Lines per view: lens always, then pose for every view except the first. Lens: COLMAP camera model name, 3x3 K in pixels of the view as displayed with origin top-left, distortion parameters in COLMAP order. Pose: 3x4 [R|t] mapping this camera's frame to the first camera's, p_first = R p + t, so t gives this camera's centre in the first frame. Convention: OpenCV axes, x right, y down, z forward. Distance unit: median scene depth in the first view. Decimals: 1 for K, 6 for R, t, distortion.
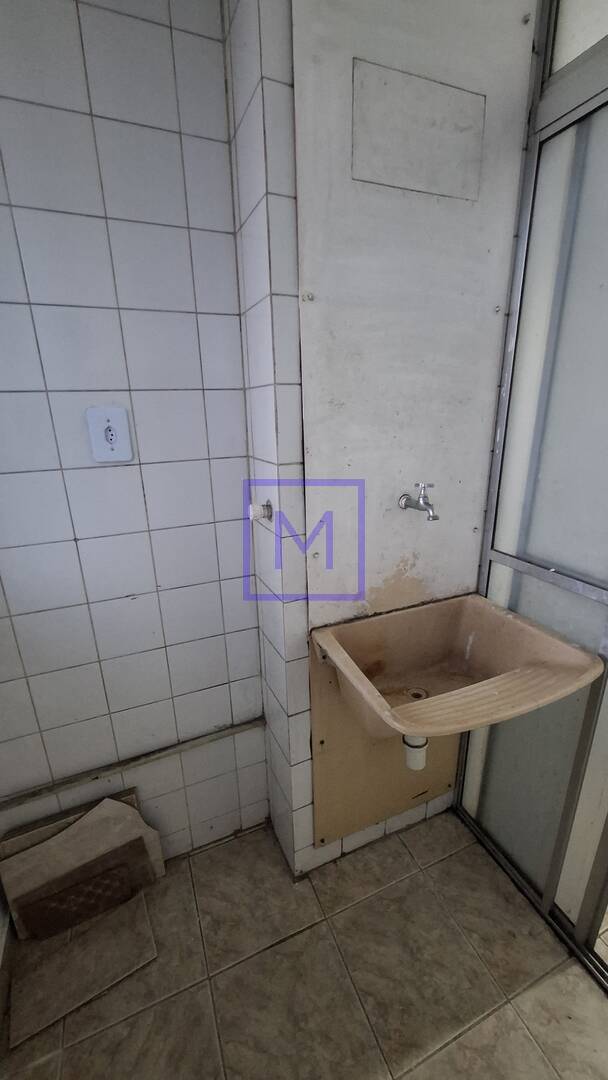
lens RADIAL K [[427.3, 0, 302.2], [0, 427.3, 544.5], [0, 0, 1]] dist [-0.008144, 0.003971]
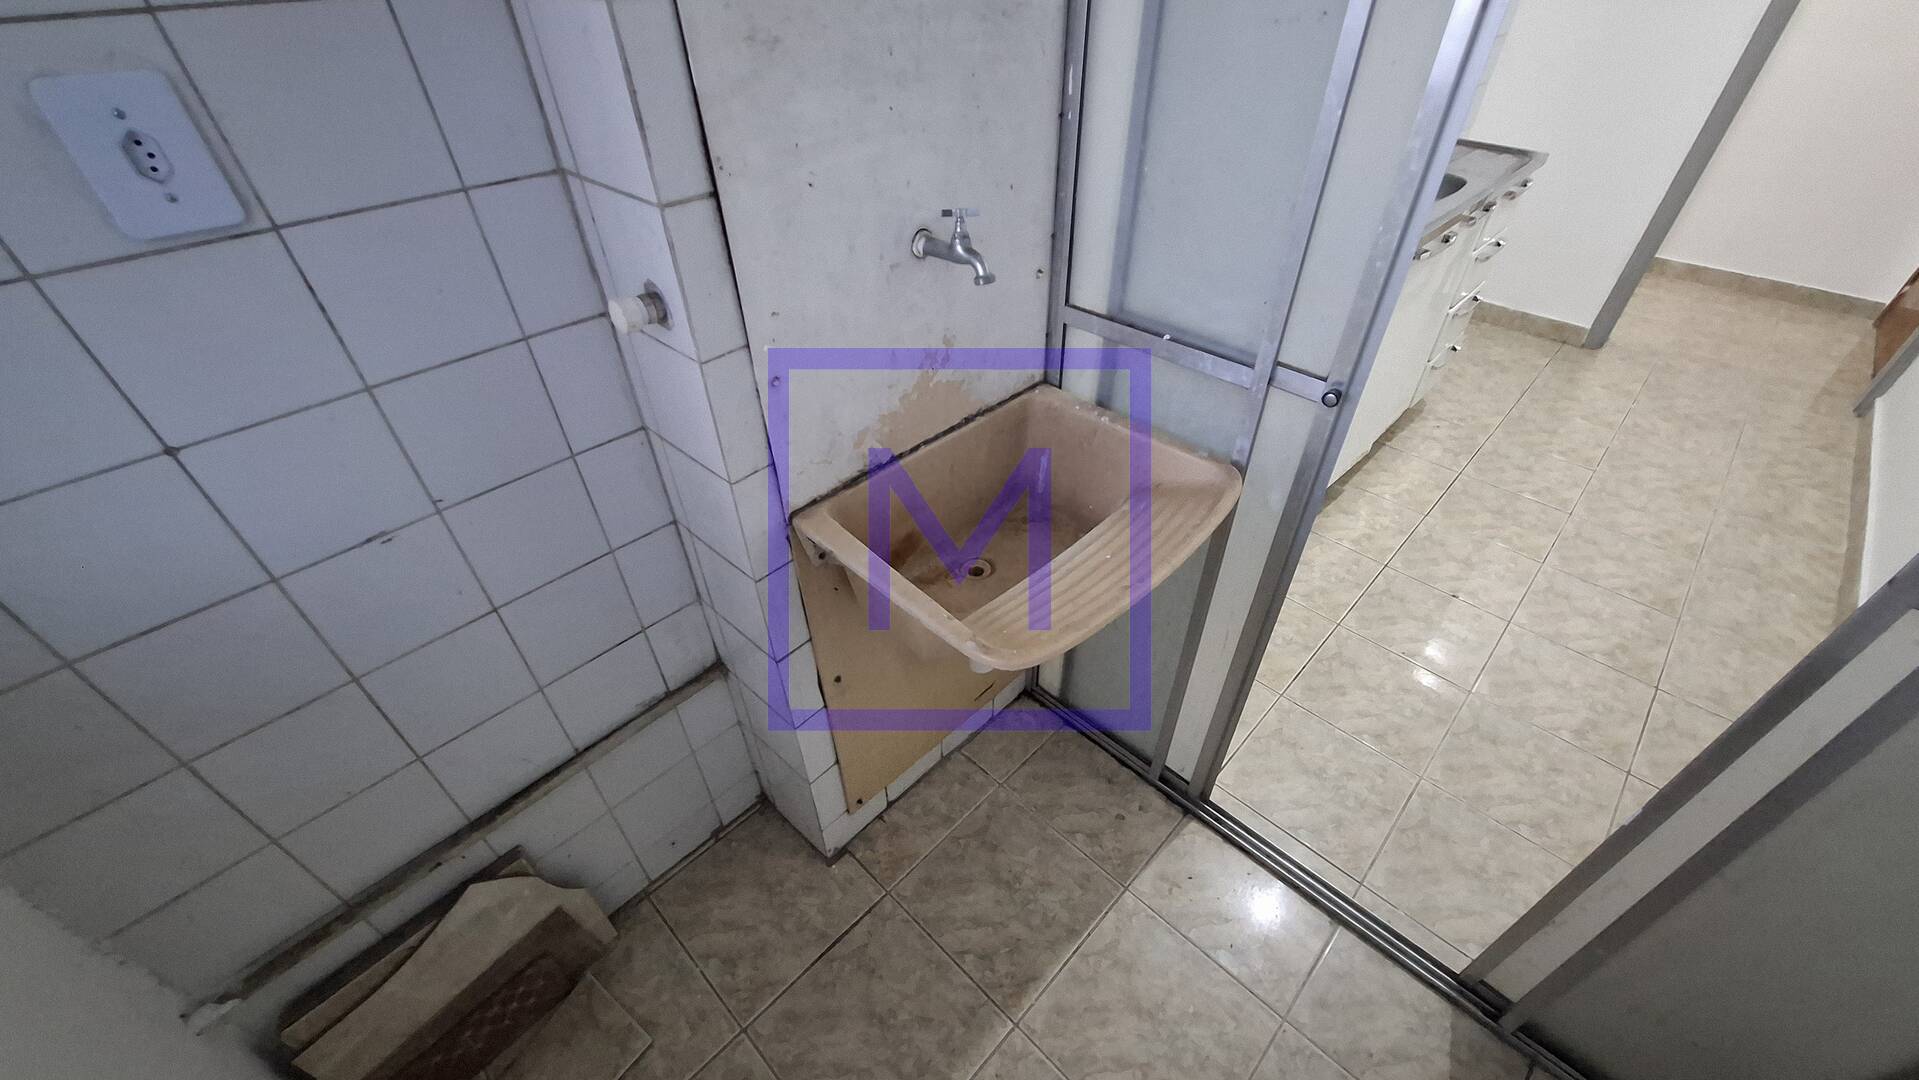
lens RADIAL K [[759.2, 0, 968.8], [0, 759.2, 541.7], [0, 0, 1]] dist [-0.008144, 0.003971]
pose [[0.919479, -0.239443, 0.311809, -0.074267], [0.107608, 0.916123, 0.386185, -0.111301], [-0.378124, -0.321535, 0.868123, 0.065987]]
